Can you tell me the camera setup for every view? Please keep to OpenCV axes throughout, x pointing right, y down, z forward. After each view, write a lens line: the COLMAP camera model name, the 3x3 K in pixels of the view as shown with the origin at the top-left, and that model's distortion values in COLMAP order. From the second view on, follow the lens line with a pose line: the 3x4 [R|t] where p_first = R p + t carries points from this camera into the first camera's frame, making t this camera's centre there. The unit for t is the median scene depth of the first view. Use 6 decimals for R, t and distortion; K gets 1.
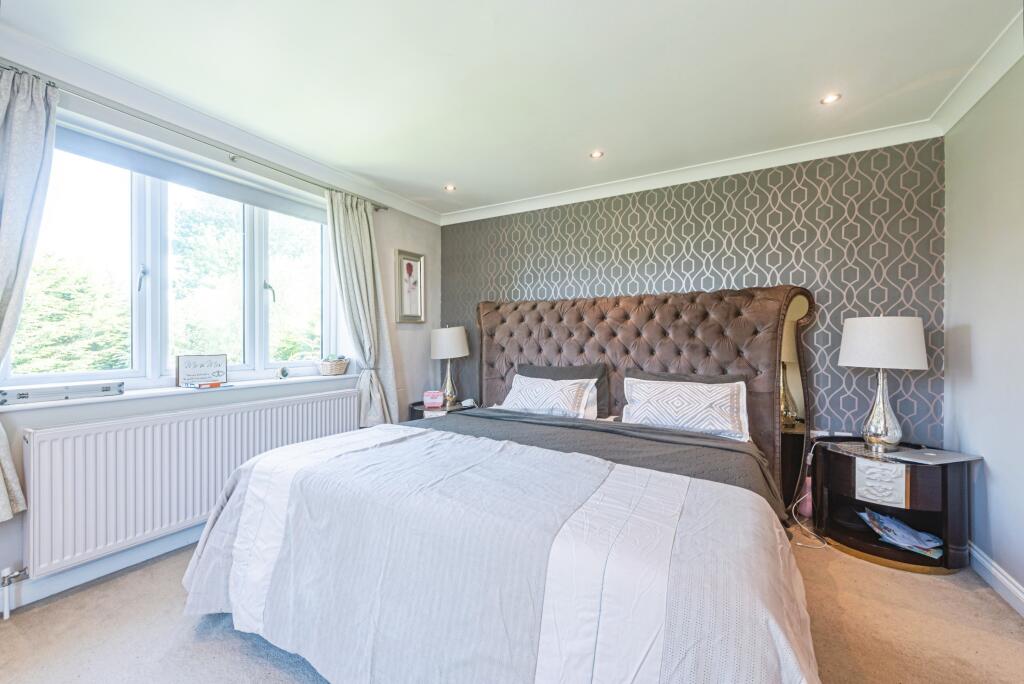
lens RADIAL K [[403.2, 0, 516.1], [0, 403.2, 338.2], [0, 0, 1]] dist [0.007166, -0.000583]
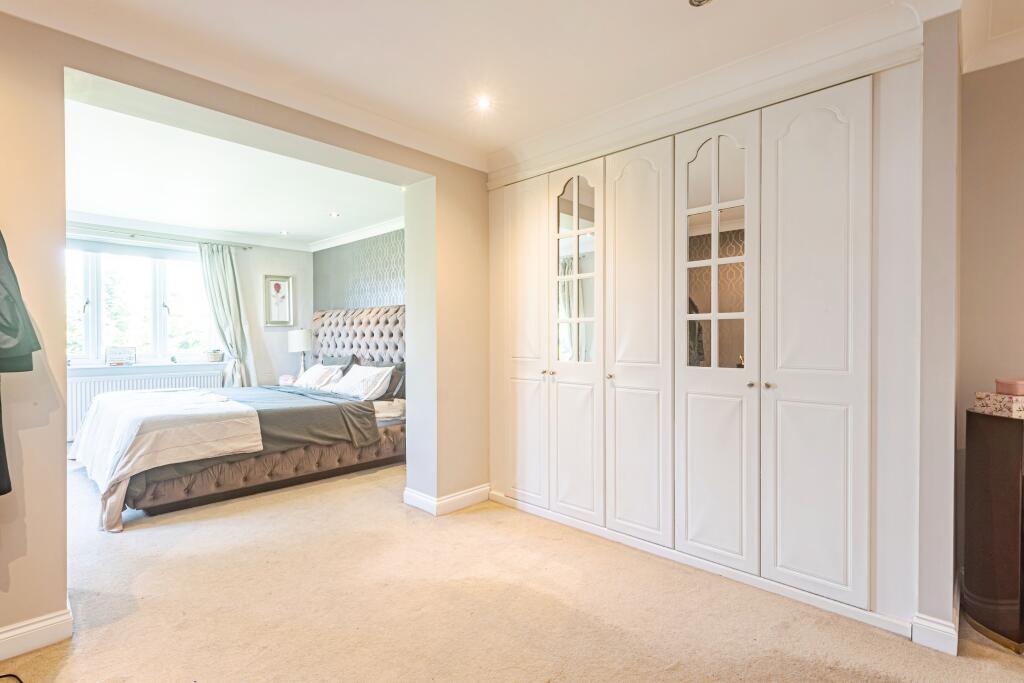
lens RADIAL K [[499.0, 0, 518.9], [0, 499.0, 341.6], [0, 0, 1]] dist [0.004959, 0.000189]
pose [[0.969571, 0.001299, -0.244806, 1.093233], [0.001050, 0.999955, 0.009462, -0.001488], [0.244807, -0.009431, 0.969526, -0.524687]]
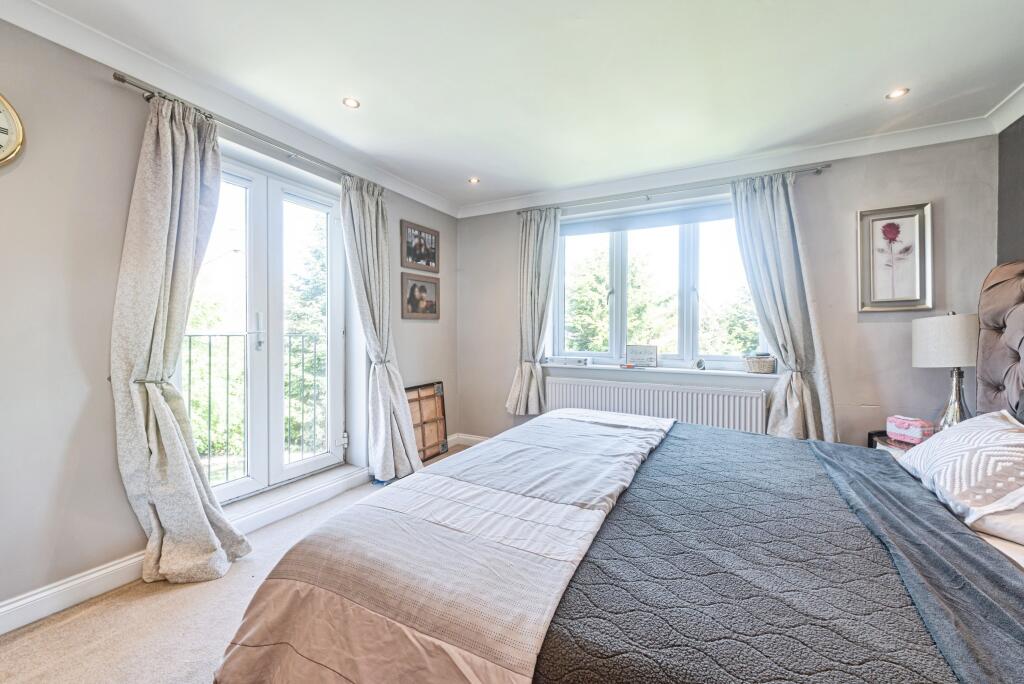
lens RADIAL K [[403.2, 0, 518.8], [0, 403.2, 335.1], [0, 0, 1]] dist [0.007166, -0.000583]
pose [[0.031281, 0.002274, -0.999508, 0.455062], [-0.004739, 0.999987, 0.002127, 0.003960], [0.999499, 0.004670, 0.031291, 0.402936]]
